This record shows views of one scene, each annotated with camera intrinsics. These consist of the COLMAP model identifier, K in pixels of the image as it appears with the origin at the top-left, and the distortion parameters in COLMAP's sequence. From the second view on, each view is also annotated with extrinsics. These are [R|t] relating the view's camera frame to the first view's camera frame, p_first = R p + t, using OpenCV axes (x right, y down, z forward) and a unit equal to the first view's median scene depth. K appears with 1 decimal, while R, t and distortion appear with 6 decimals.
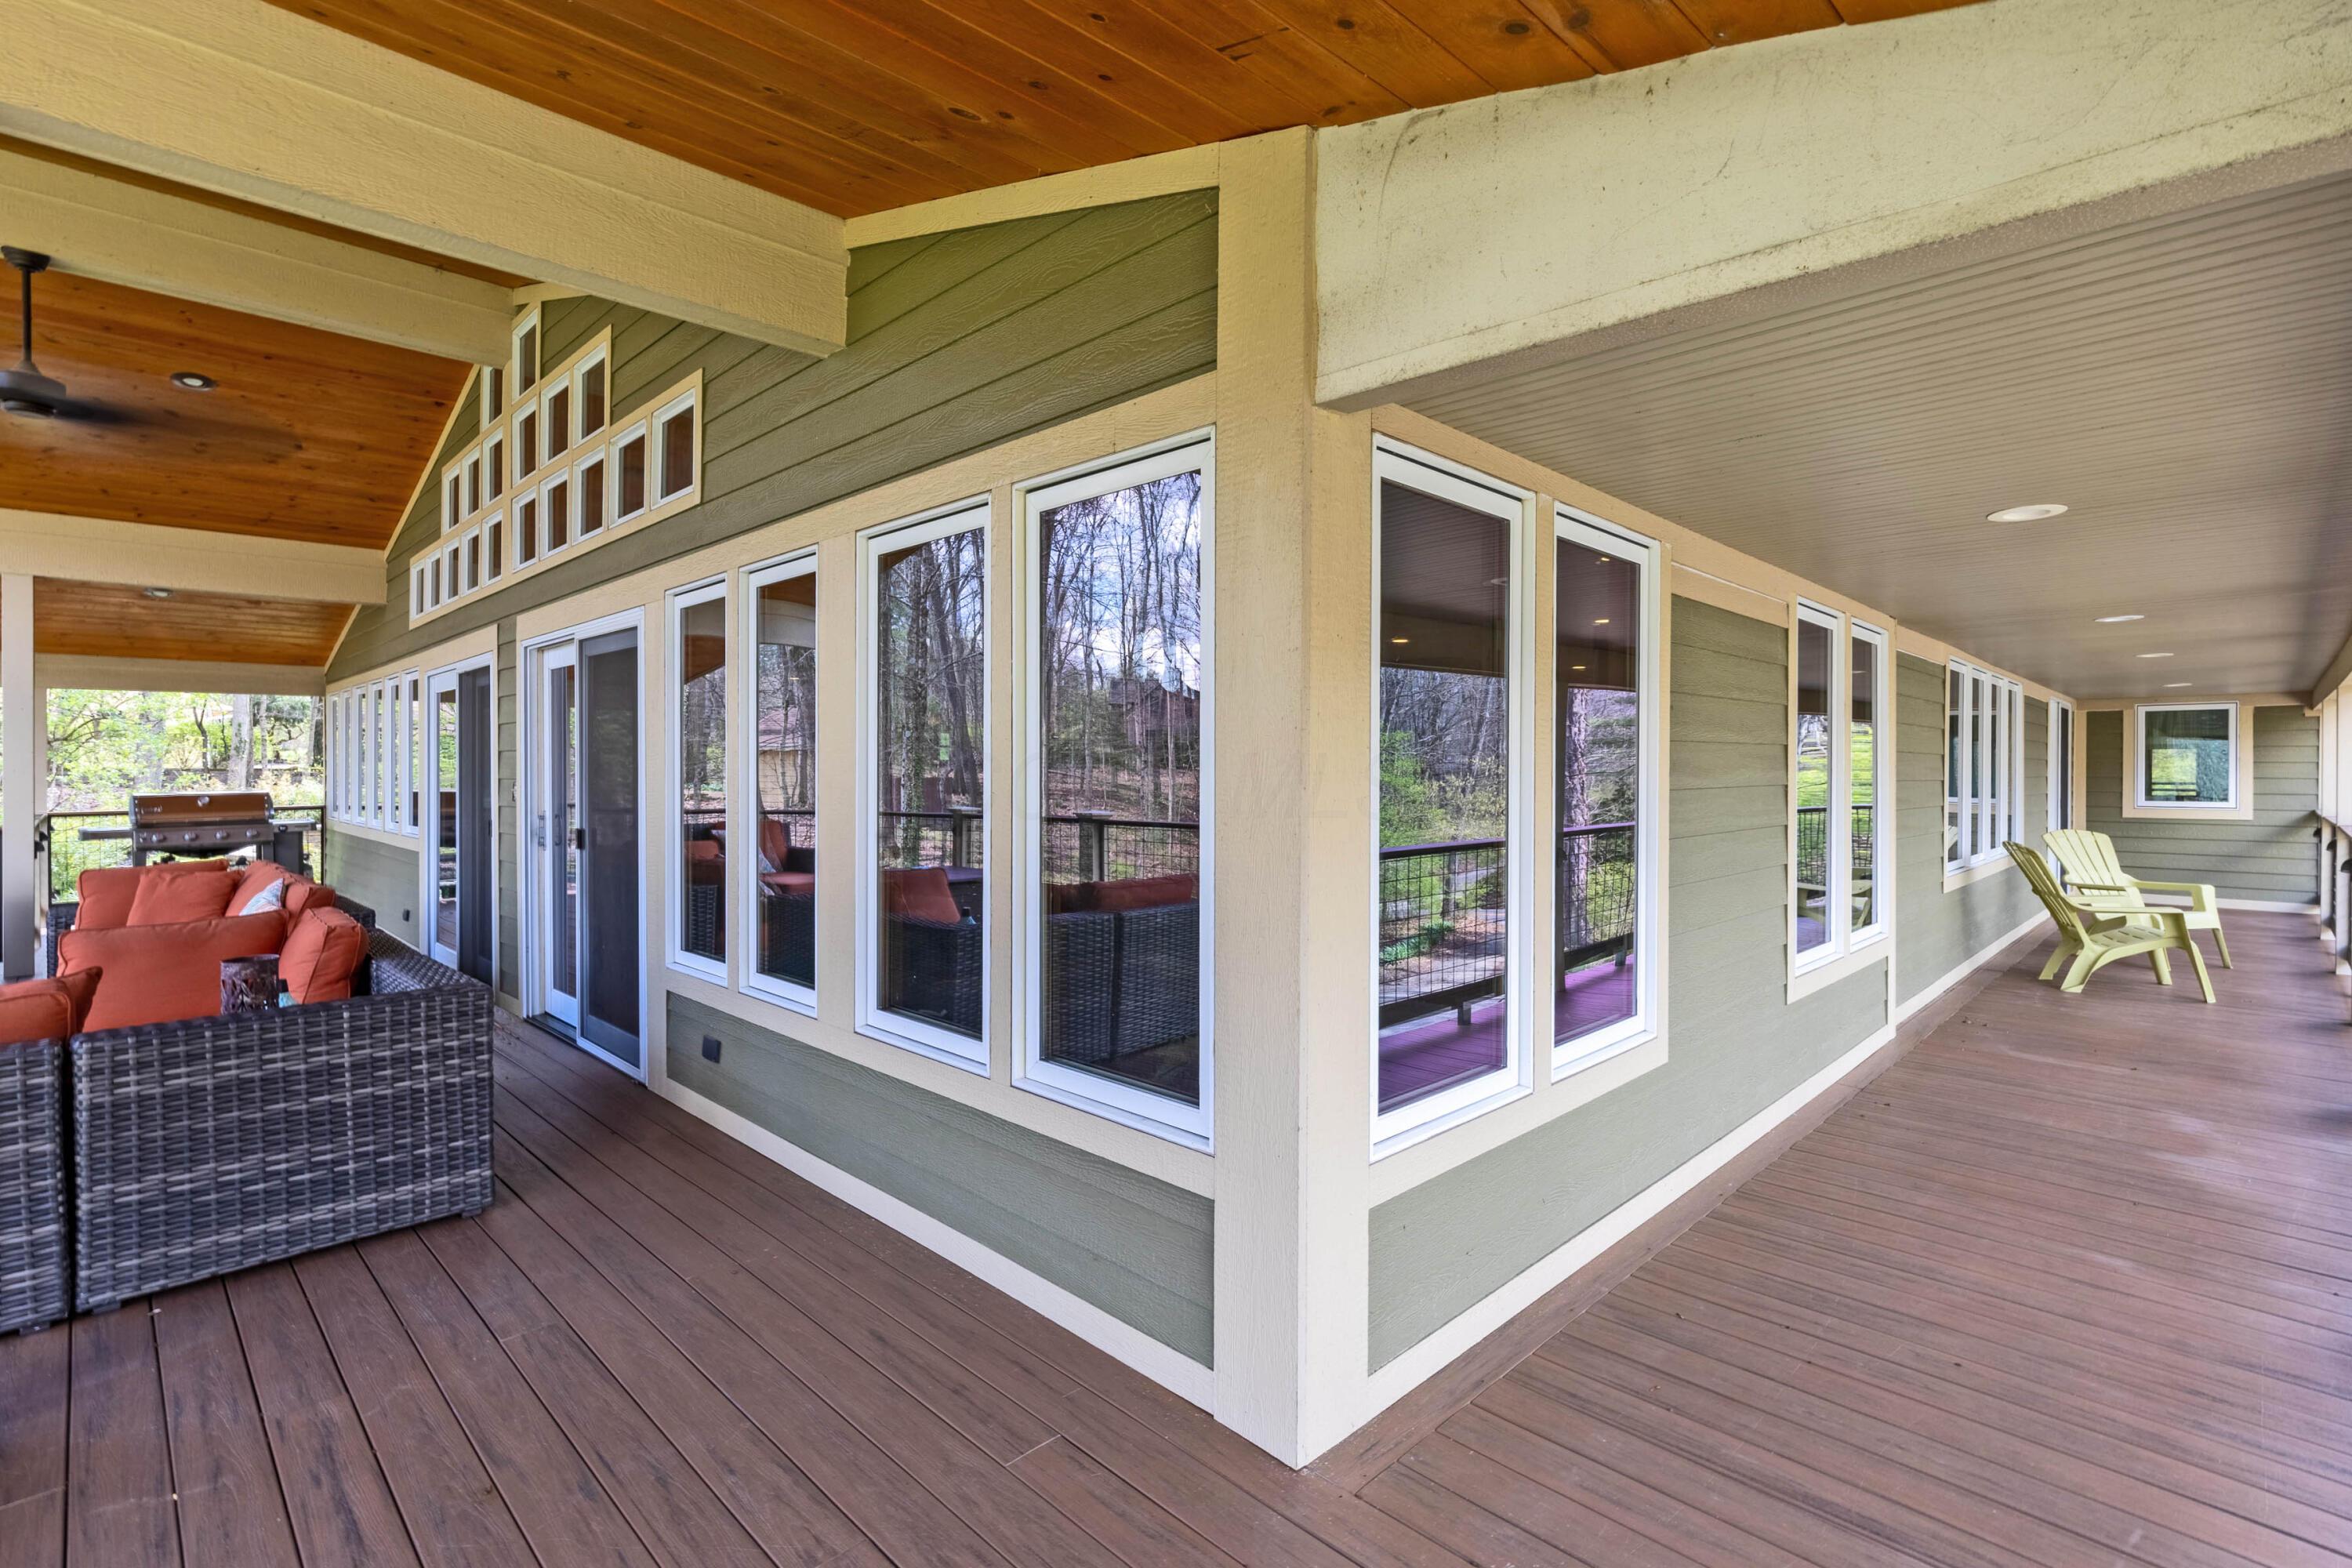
lens RADIAL K [[1087.2, 0, 1169.6], [0, 1087.2, 779.3], [0, 0, 1]] dist [0.004599, -0.000416]
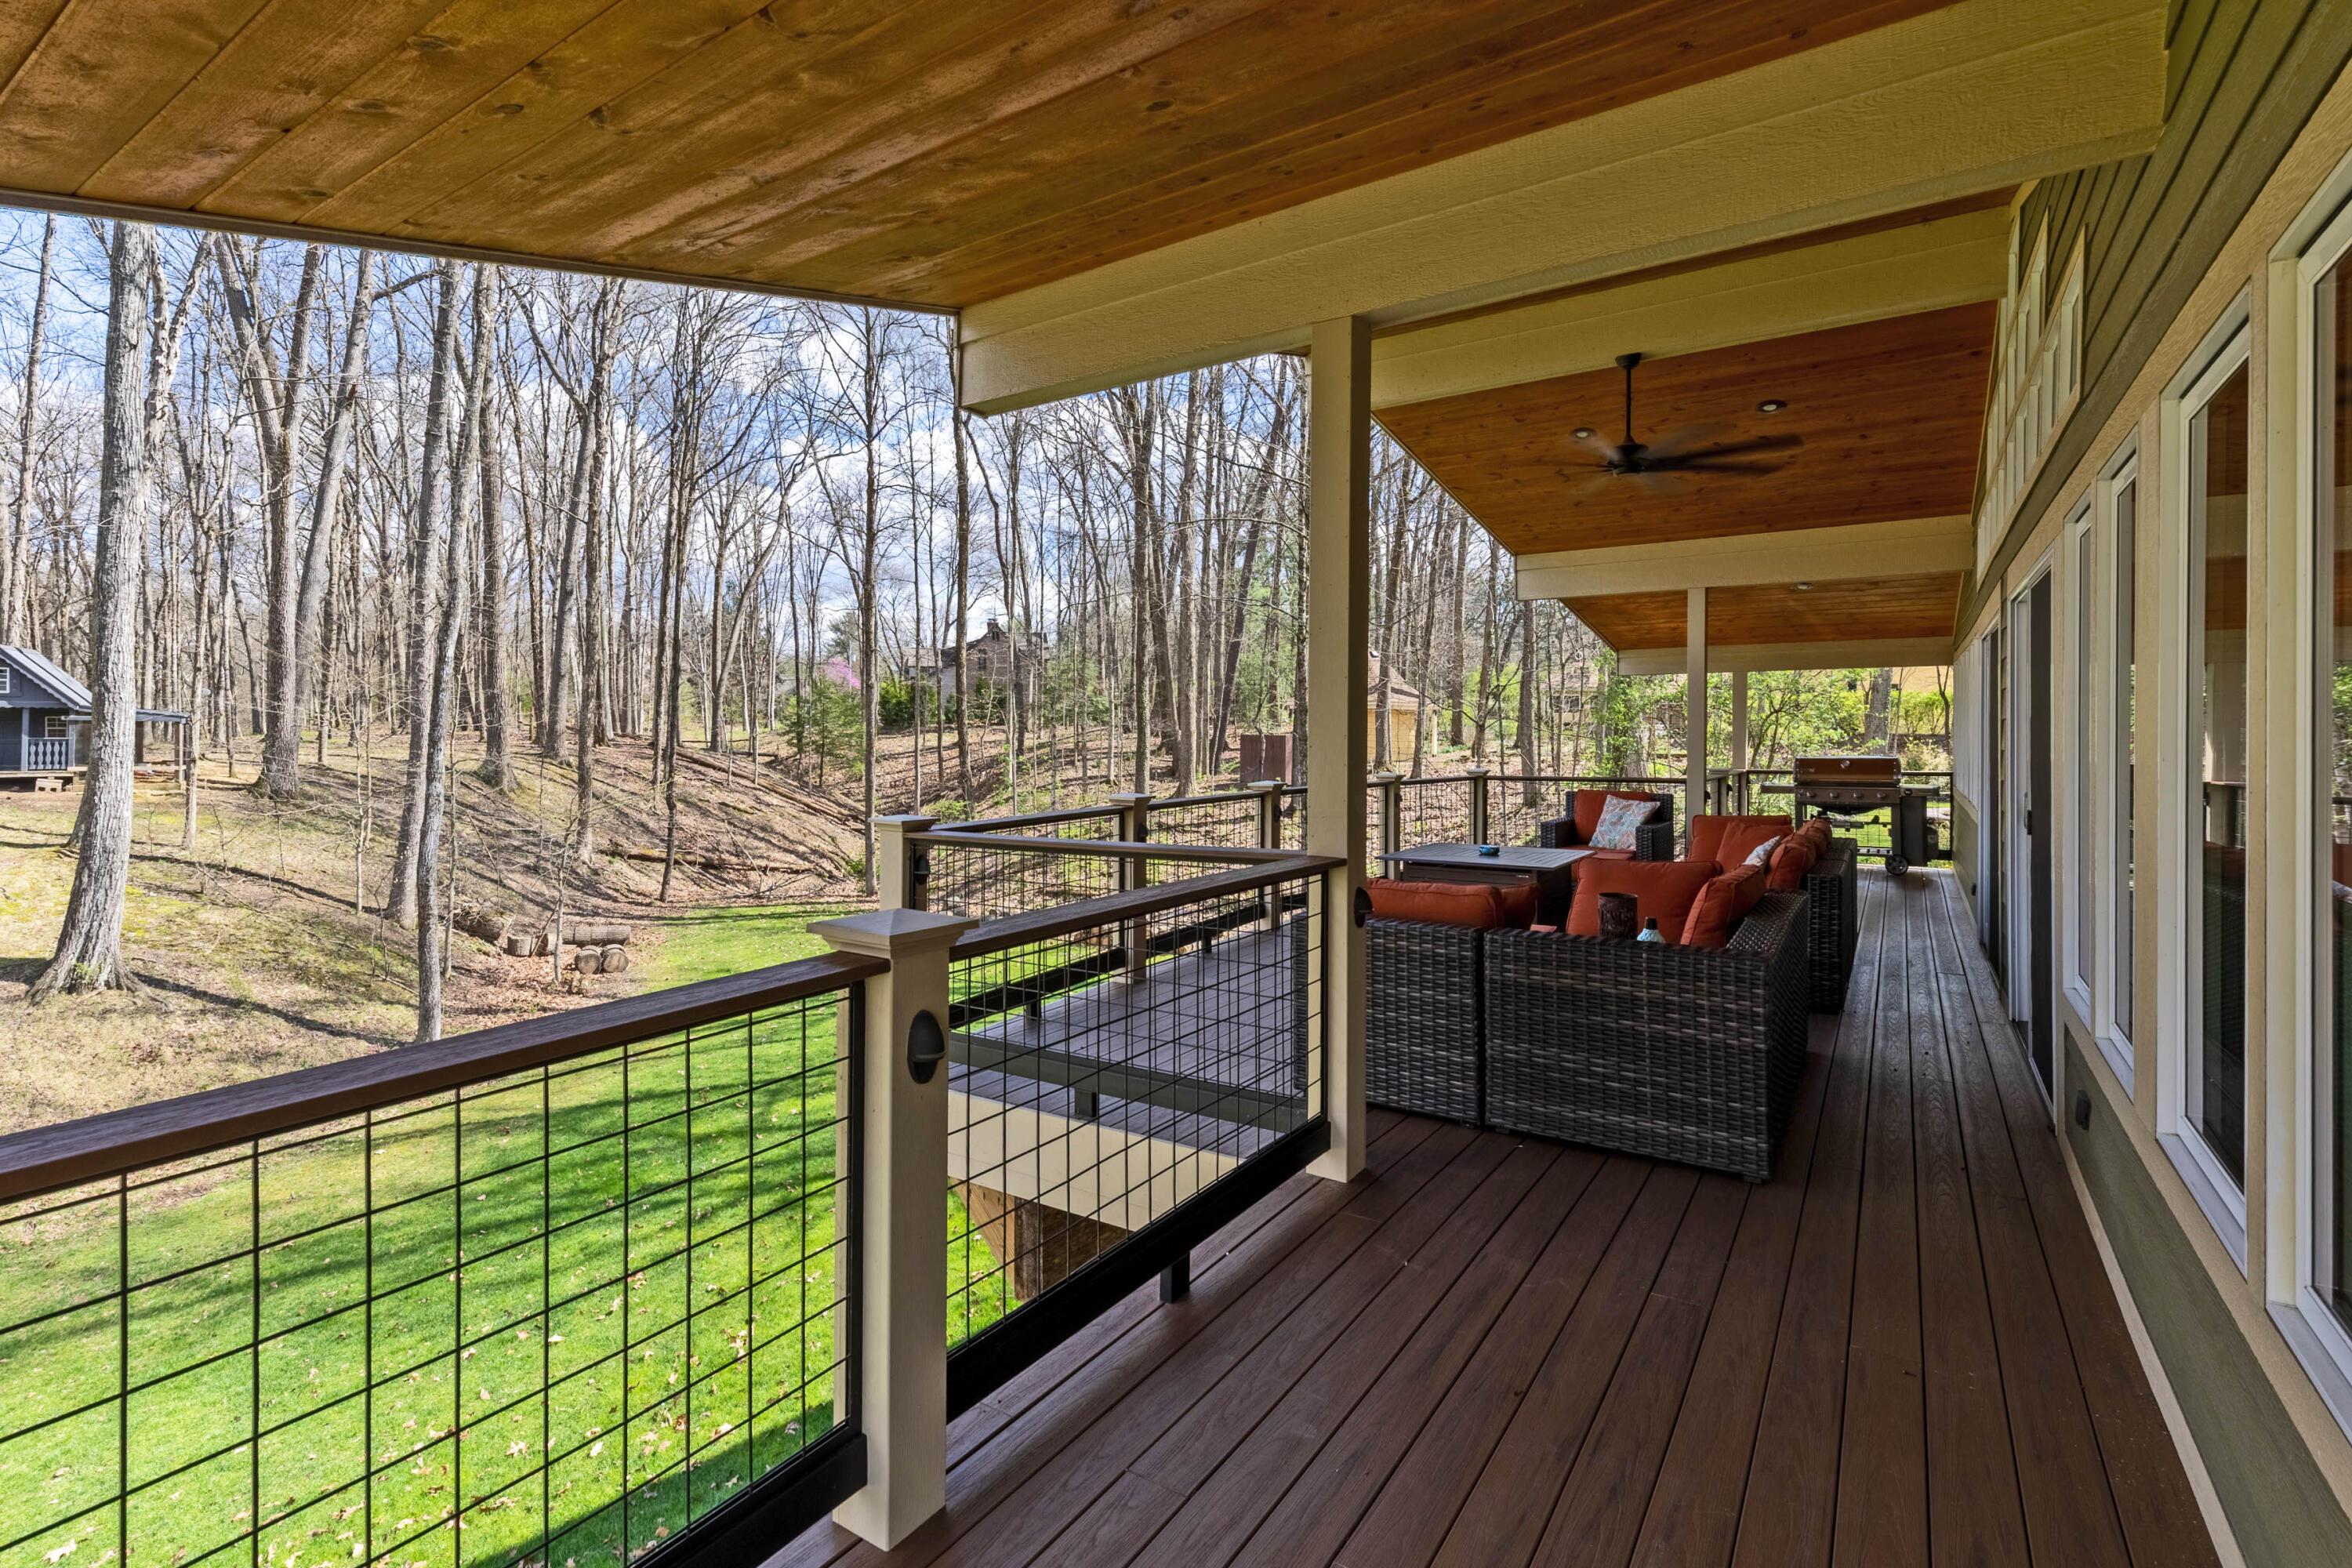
lens RADIAL K [[1087.2, 0, 1162.1], [0, 1087.2, 721.0], [0, 0, 1]] dist [0.004599, -0.000416]
pose [[0.198669, -0.008562, -0.980029, 0.162350], [-0.012652, 0.999856, -0.011300, -0.005786], [0.979985, 0.014644, 0.198532, 0.170535]]
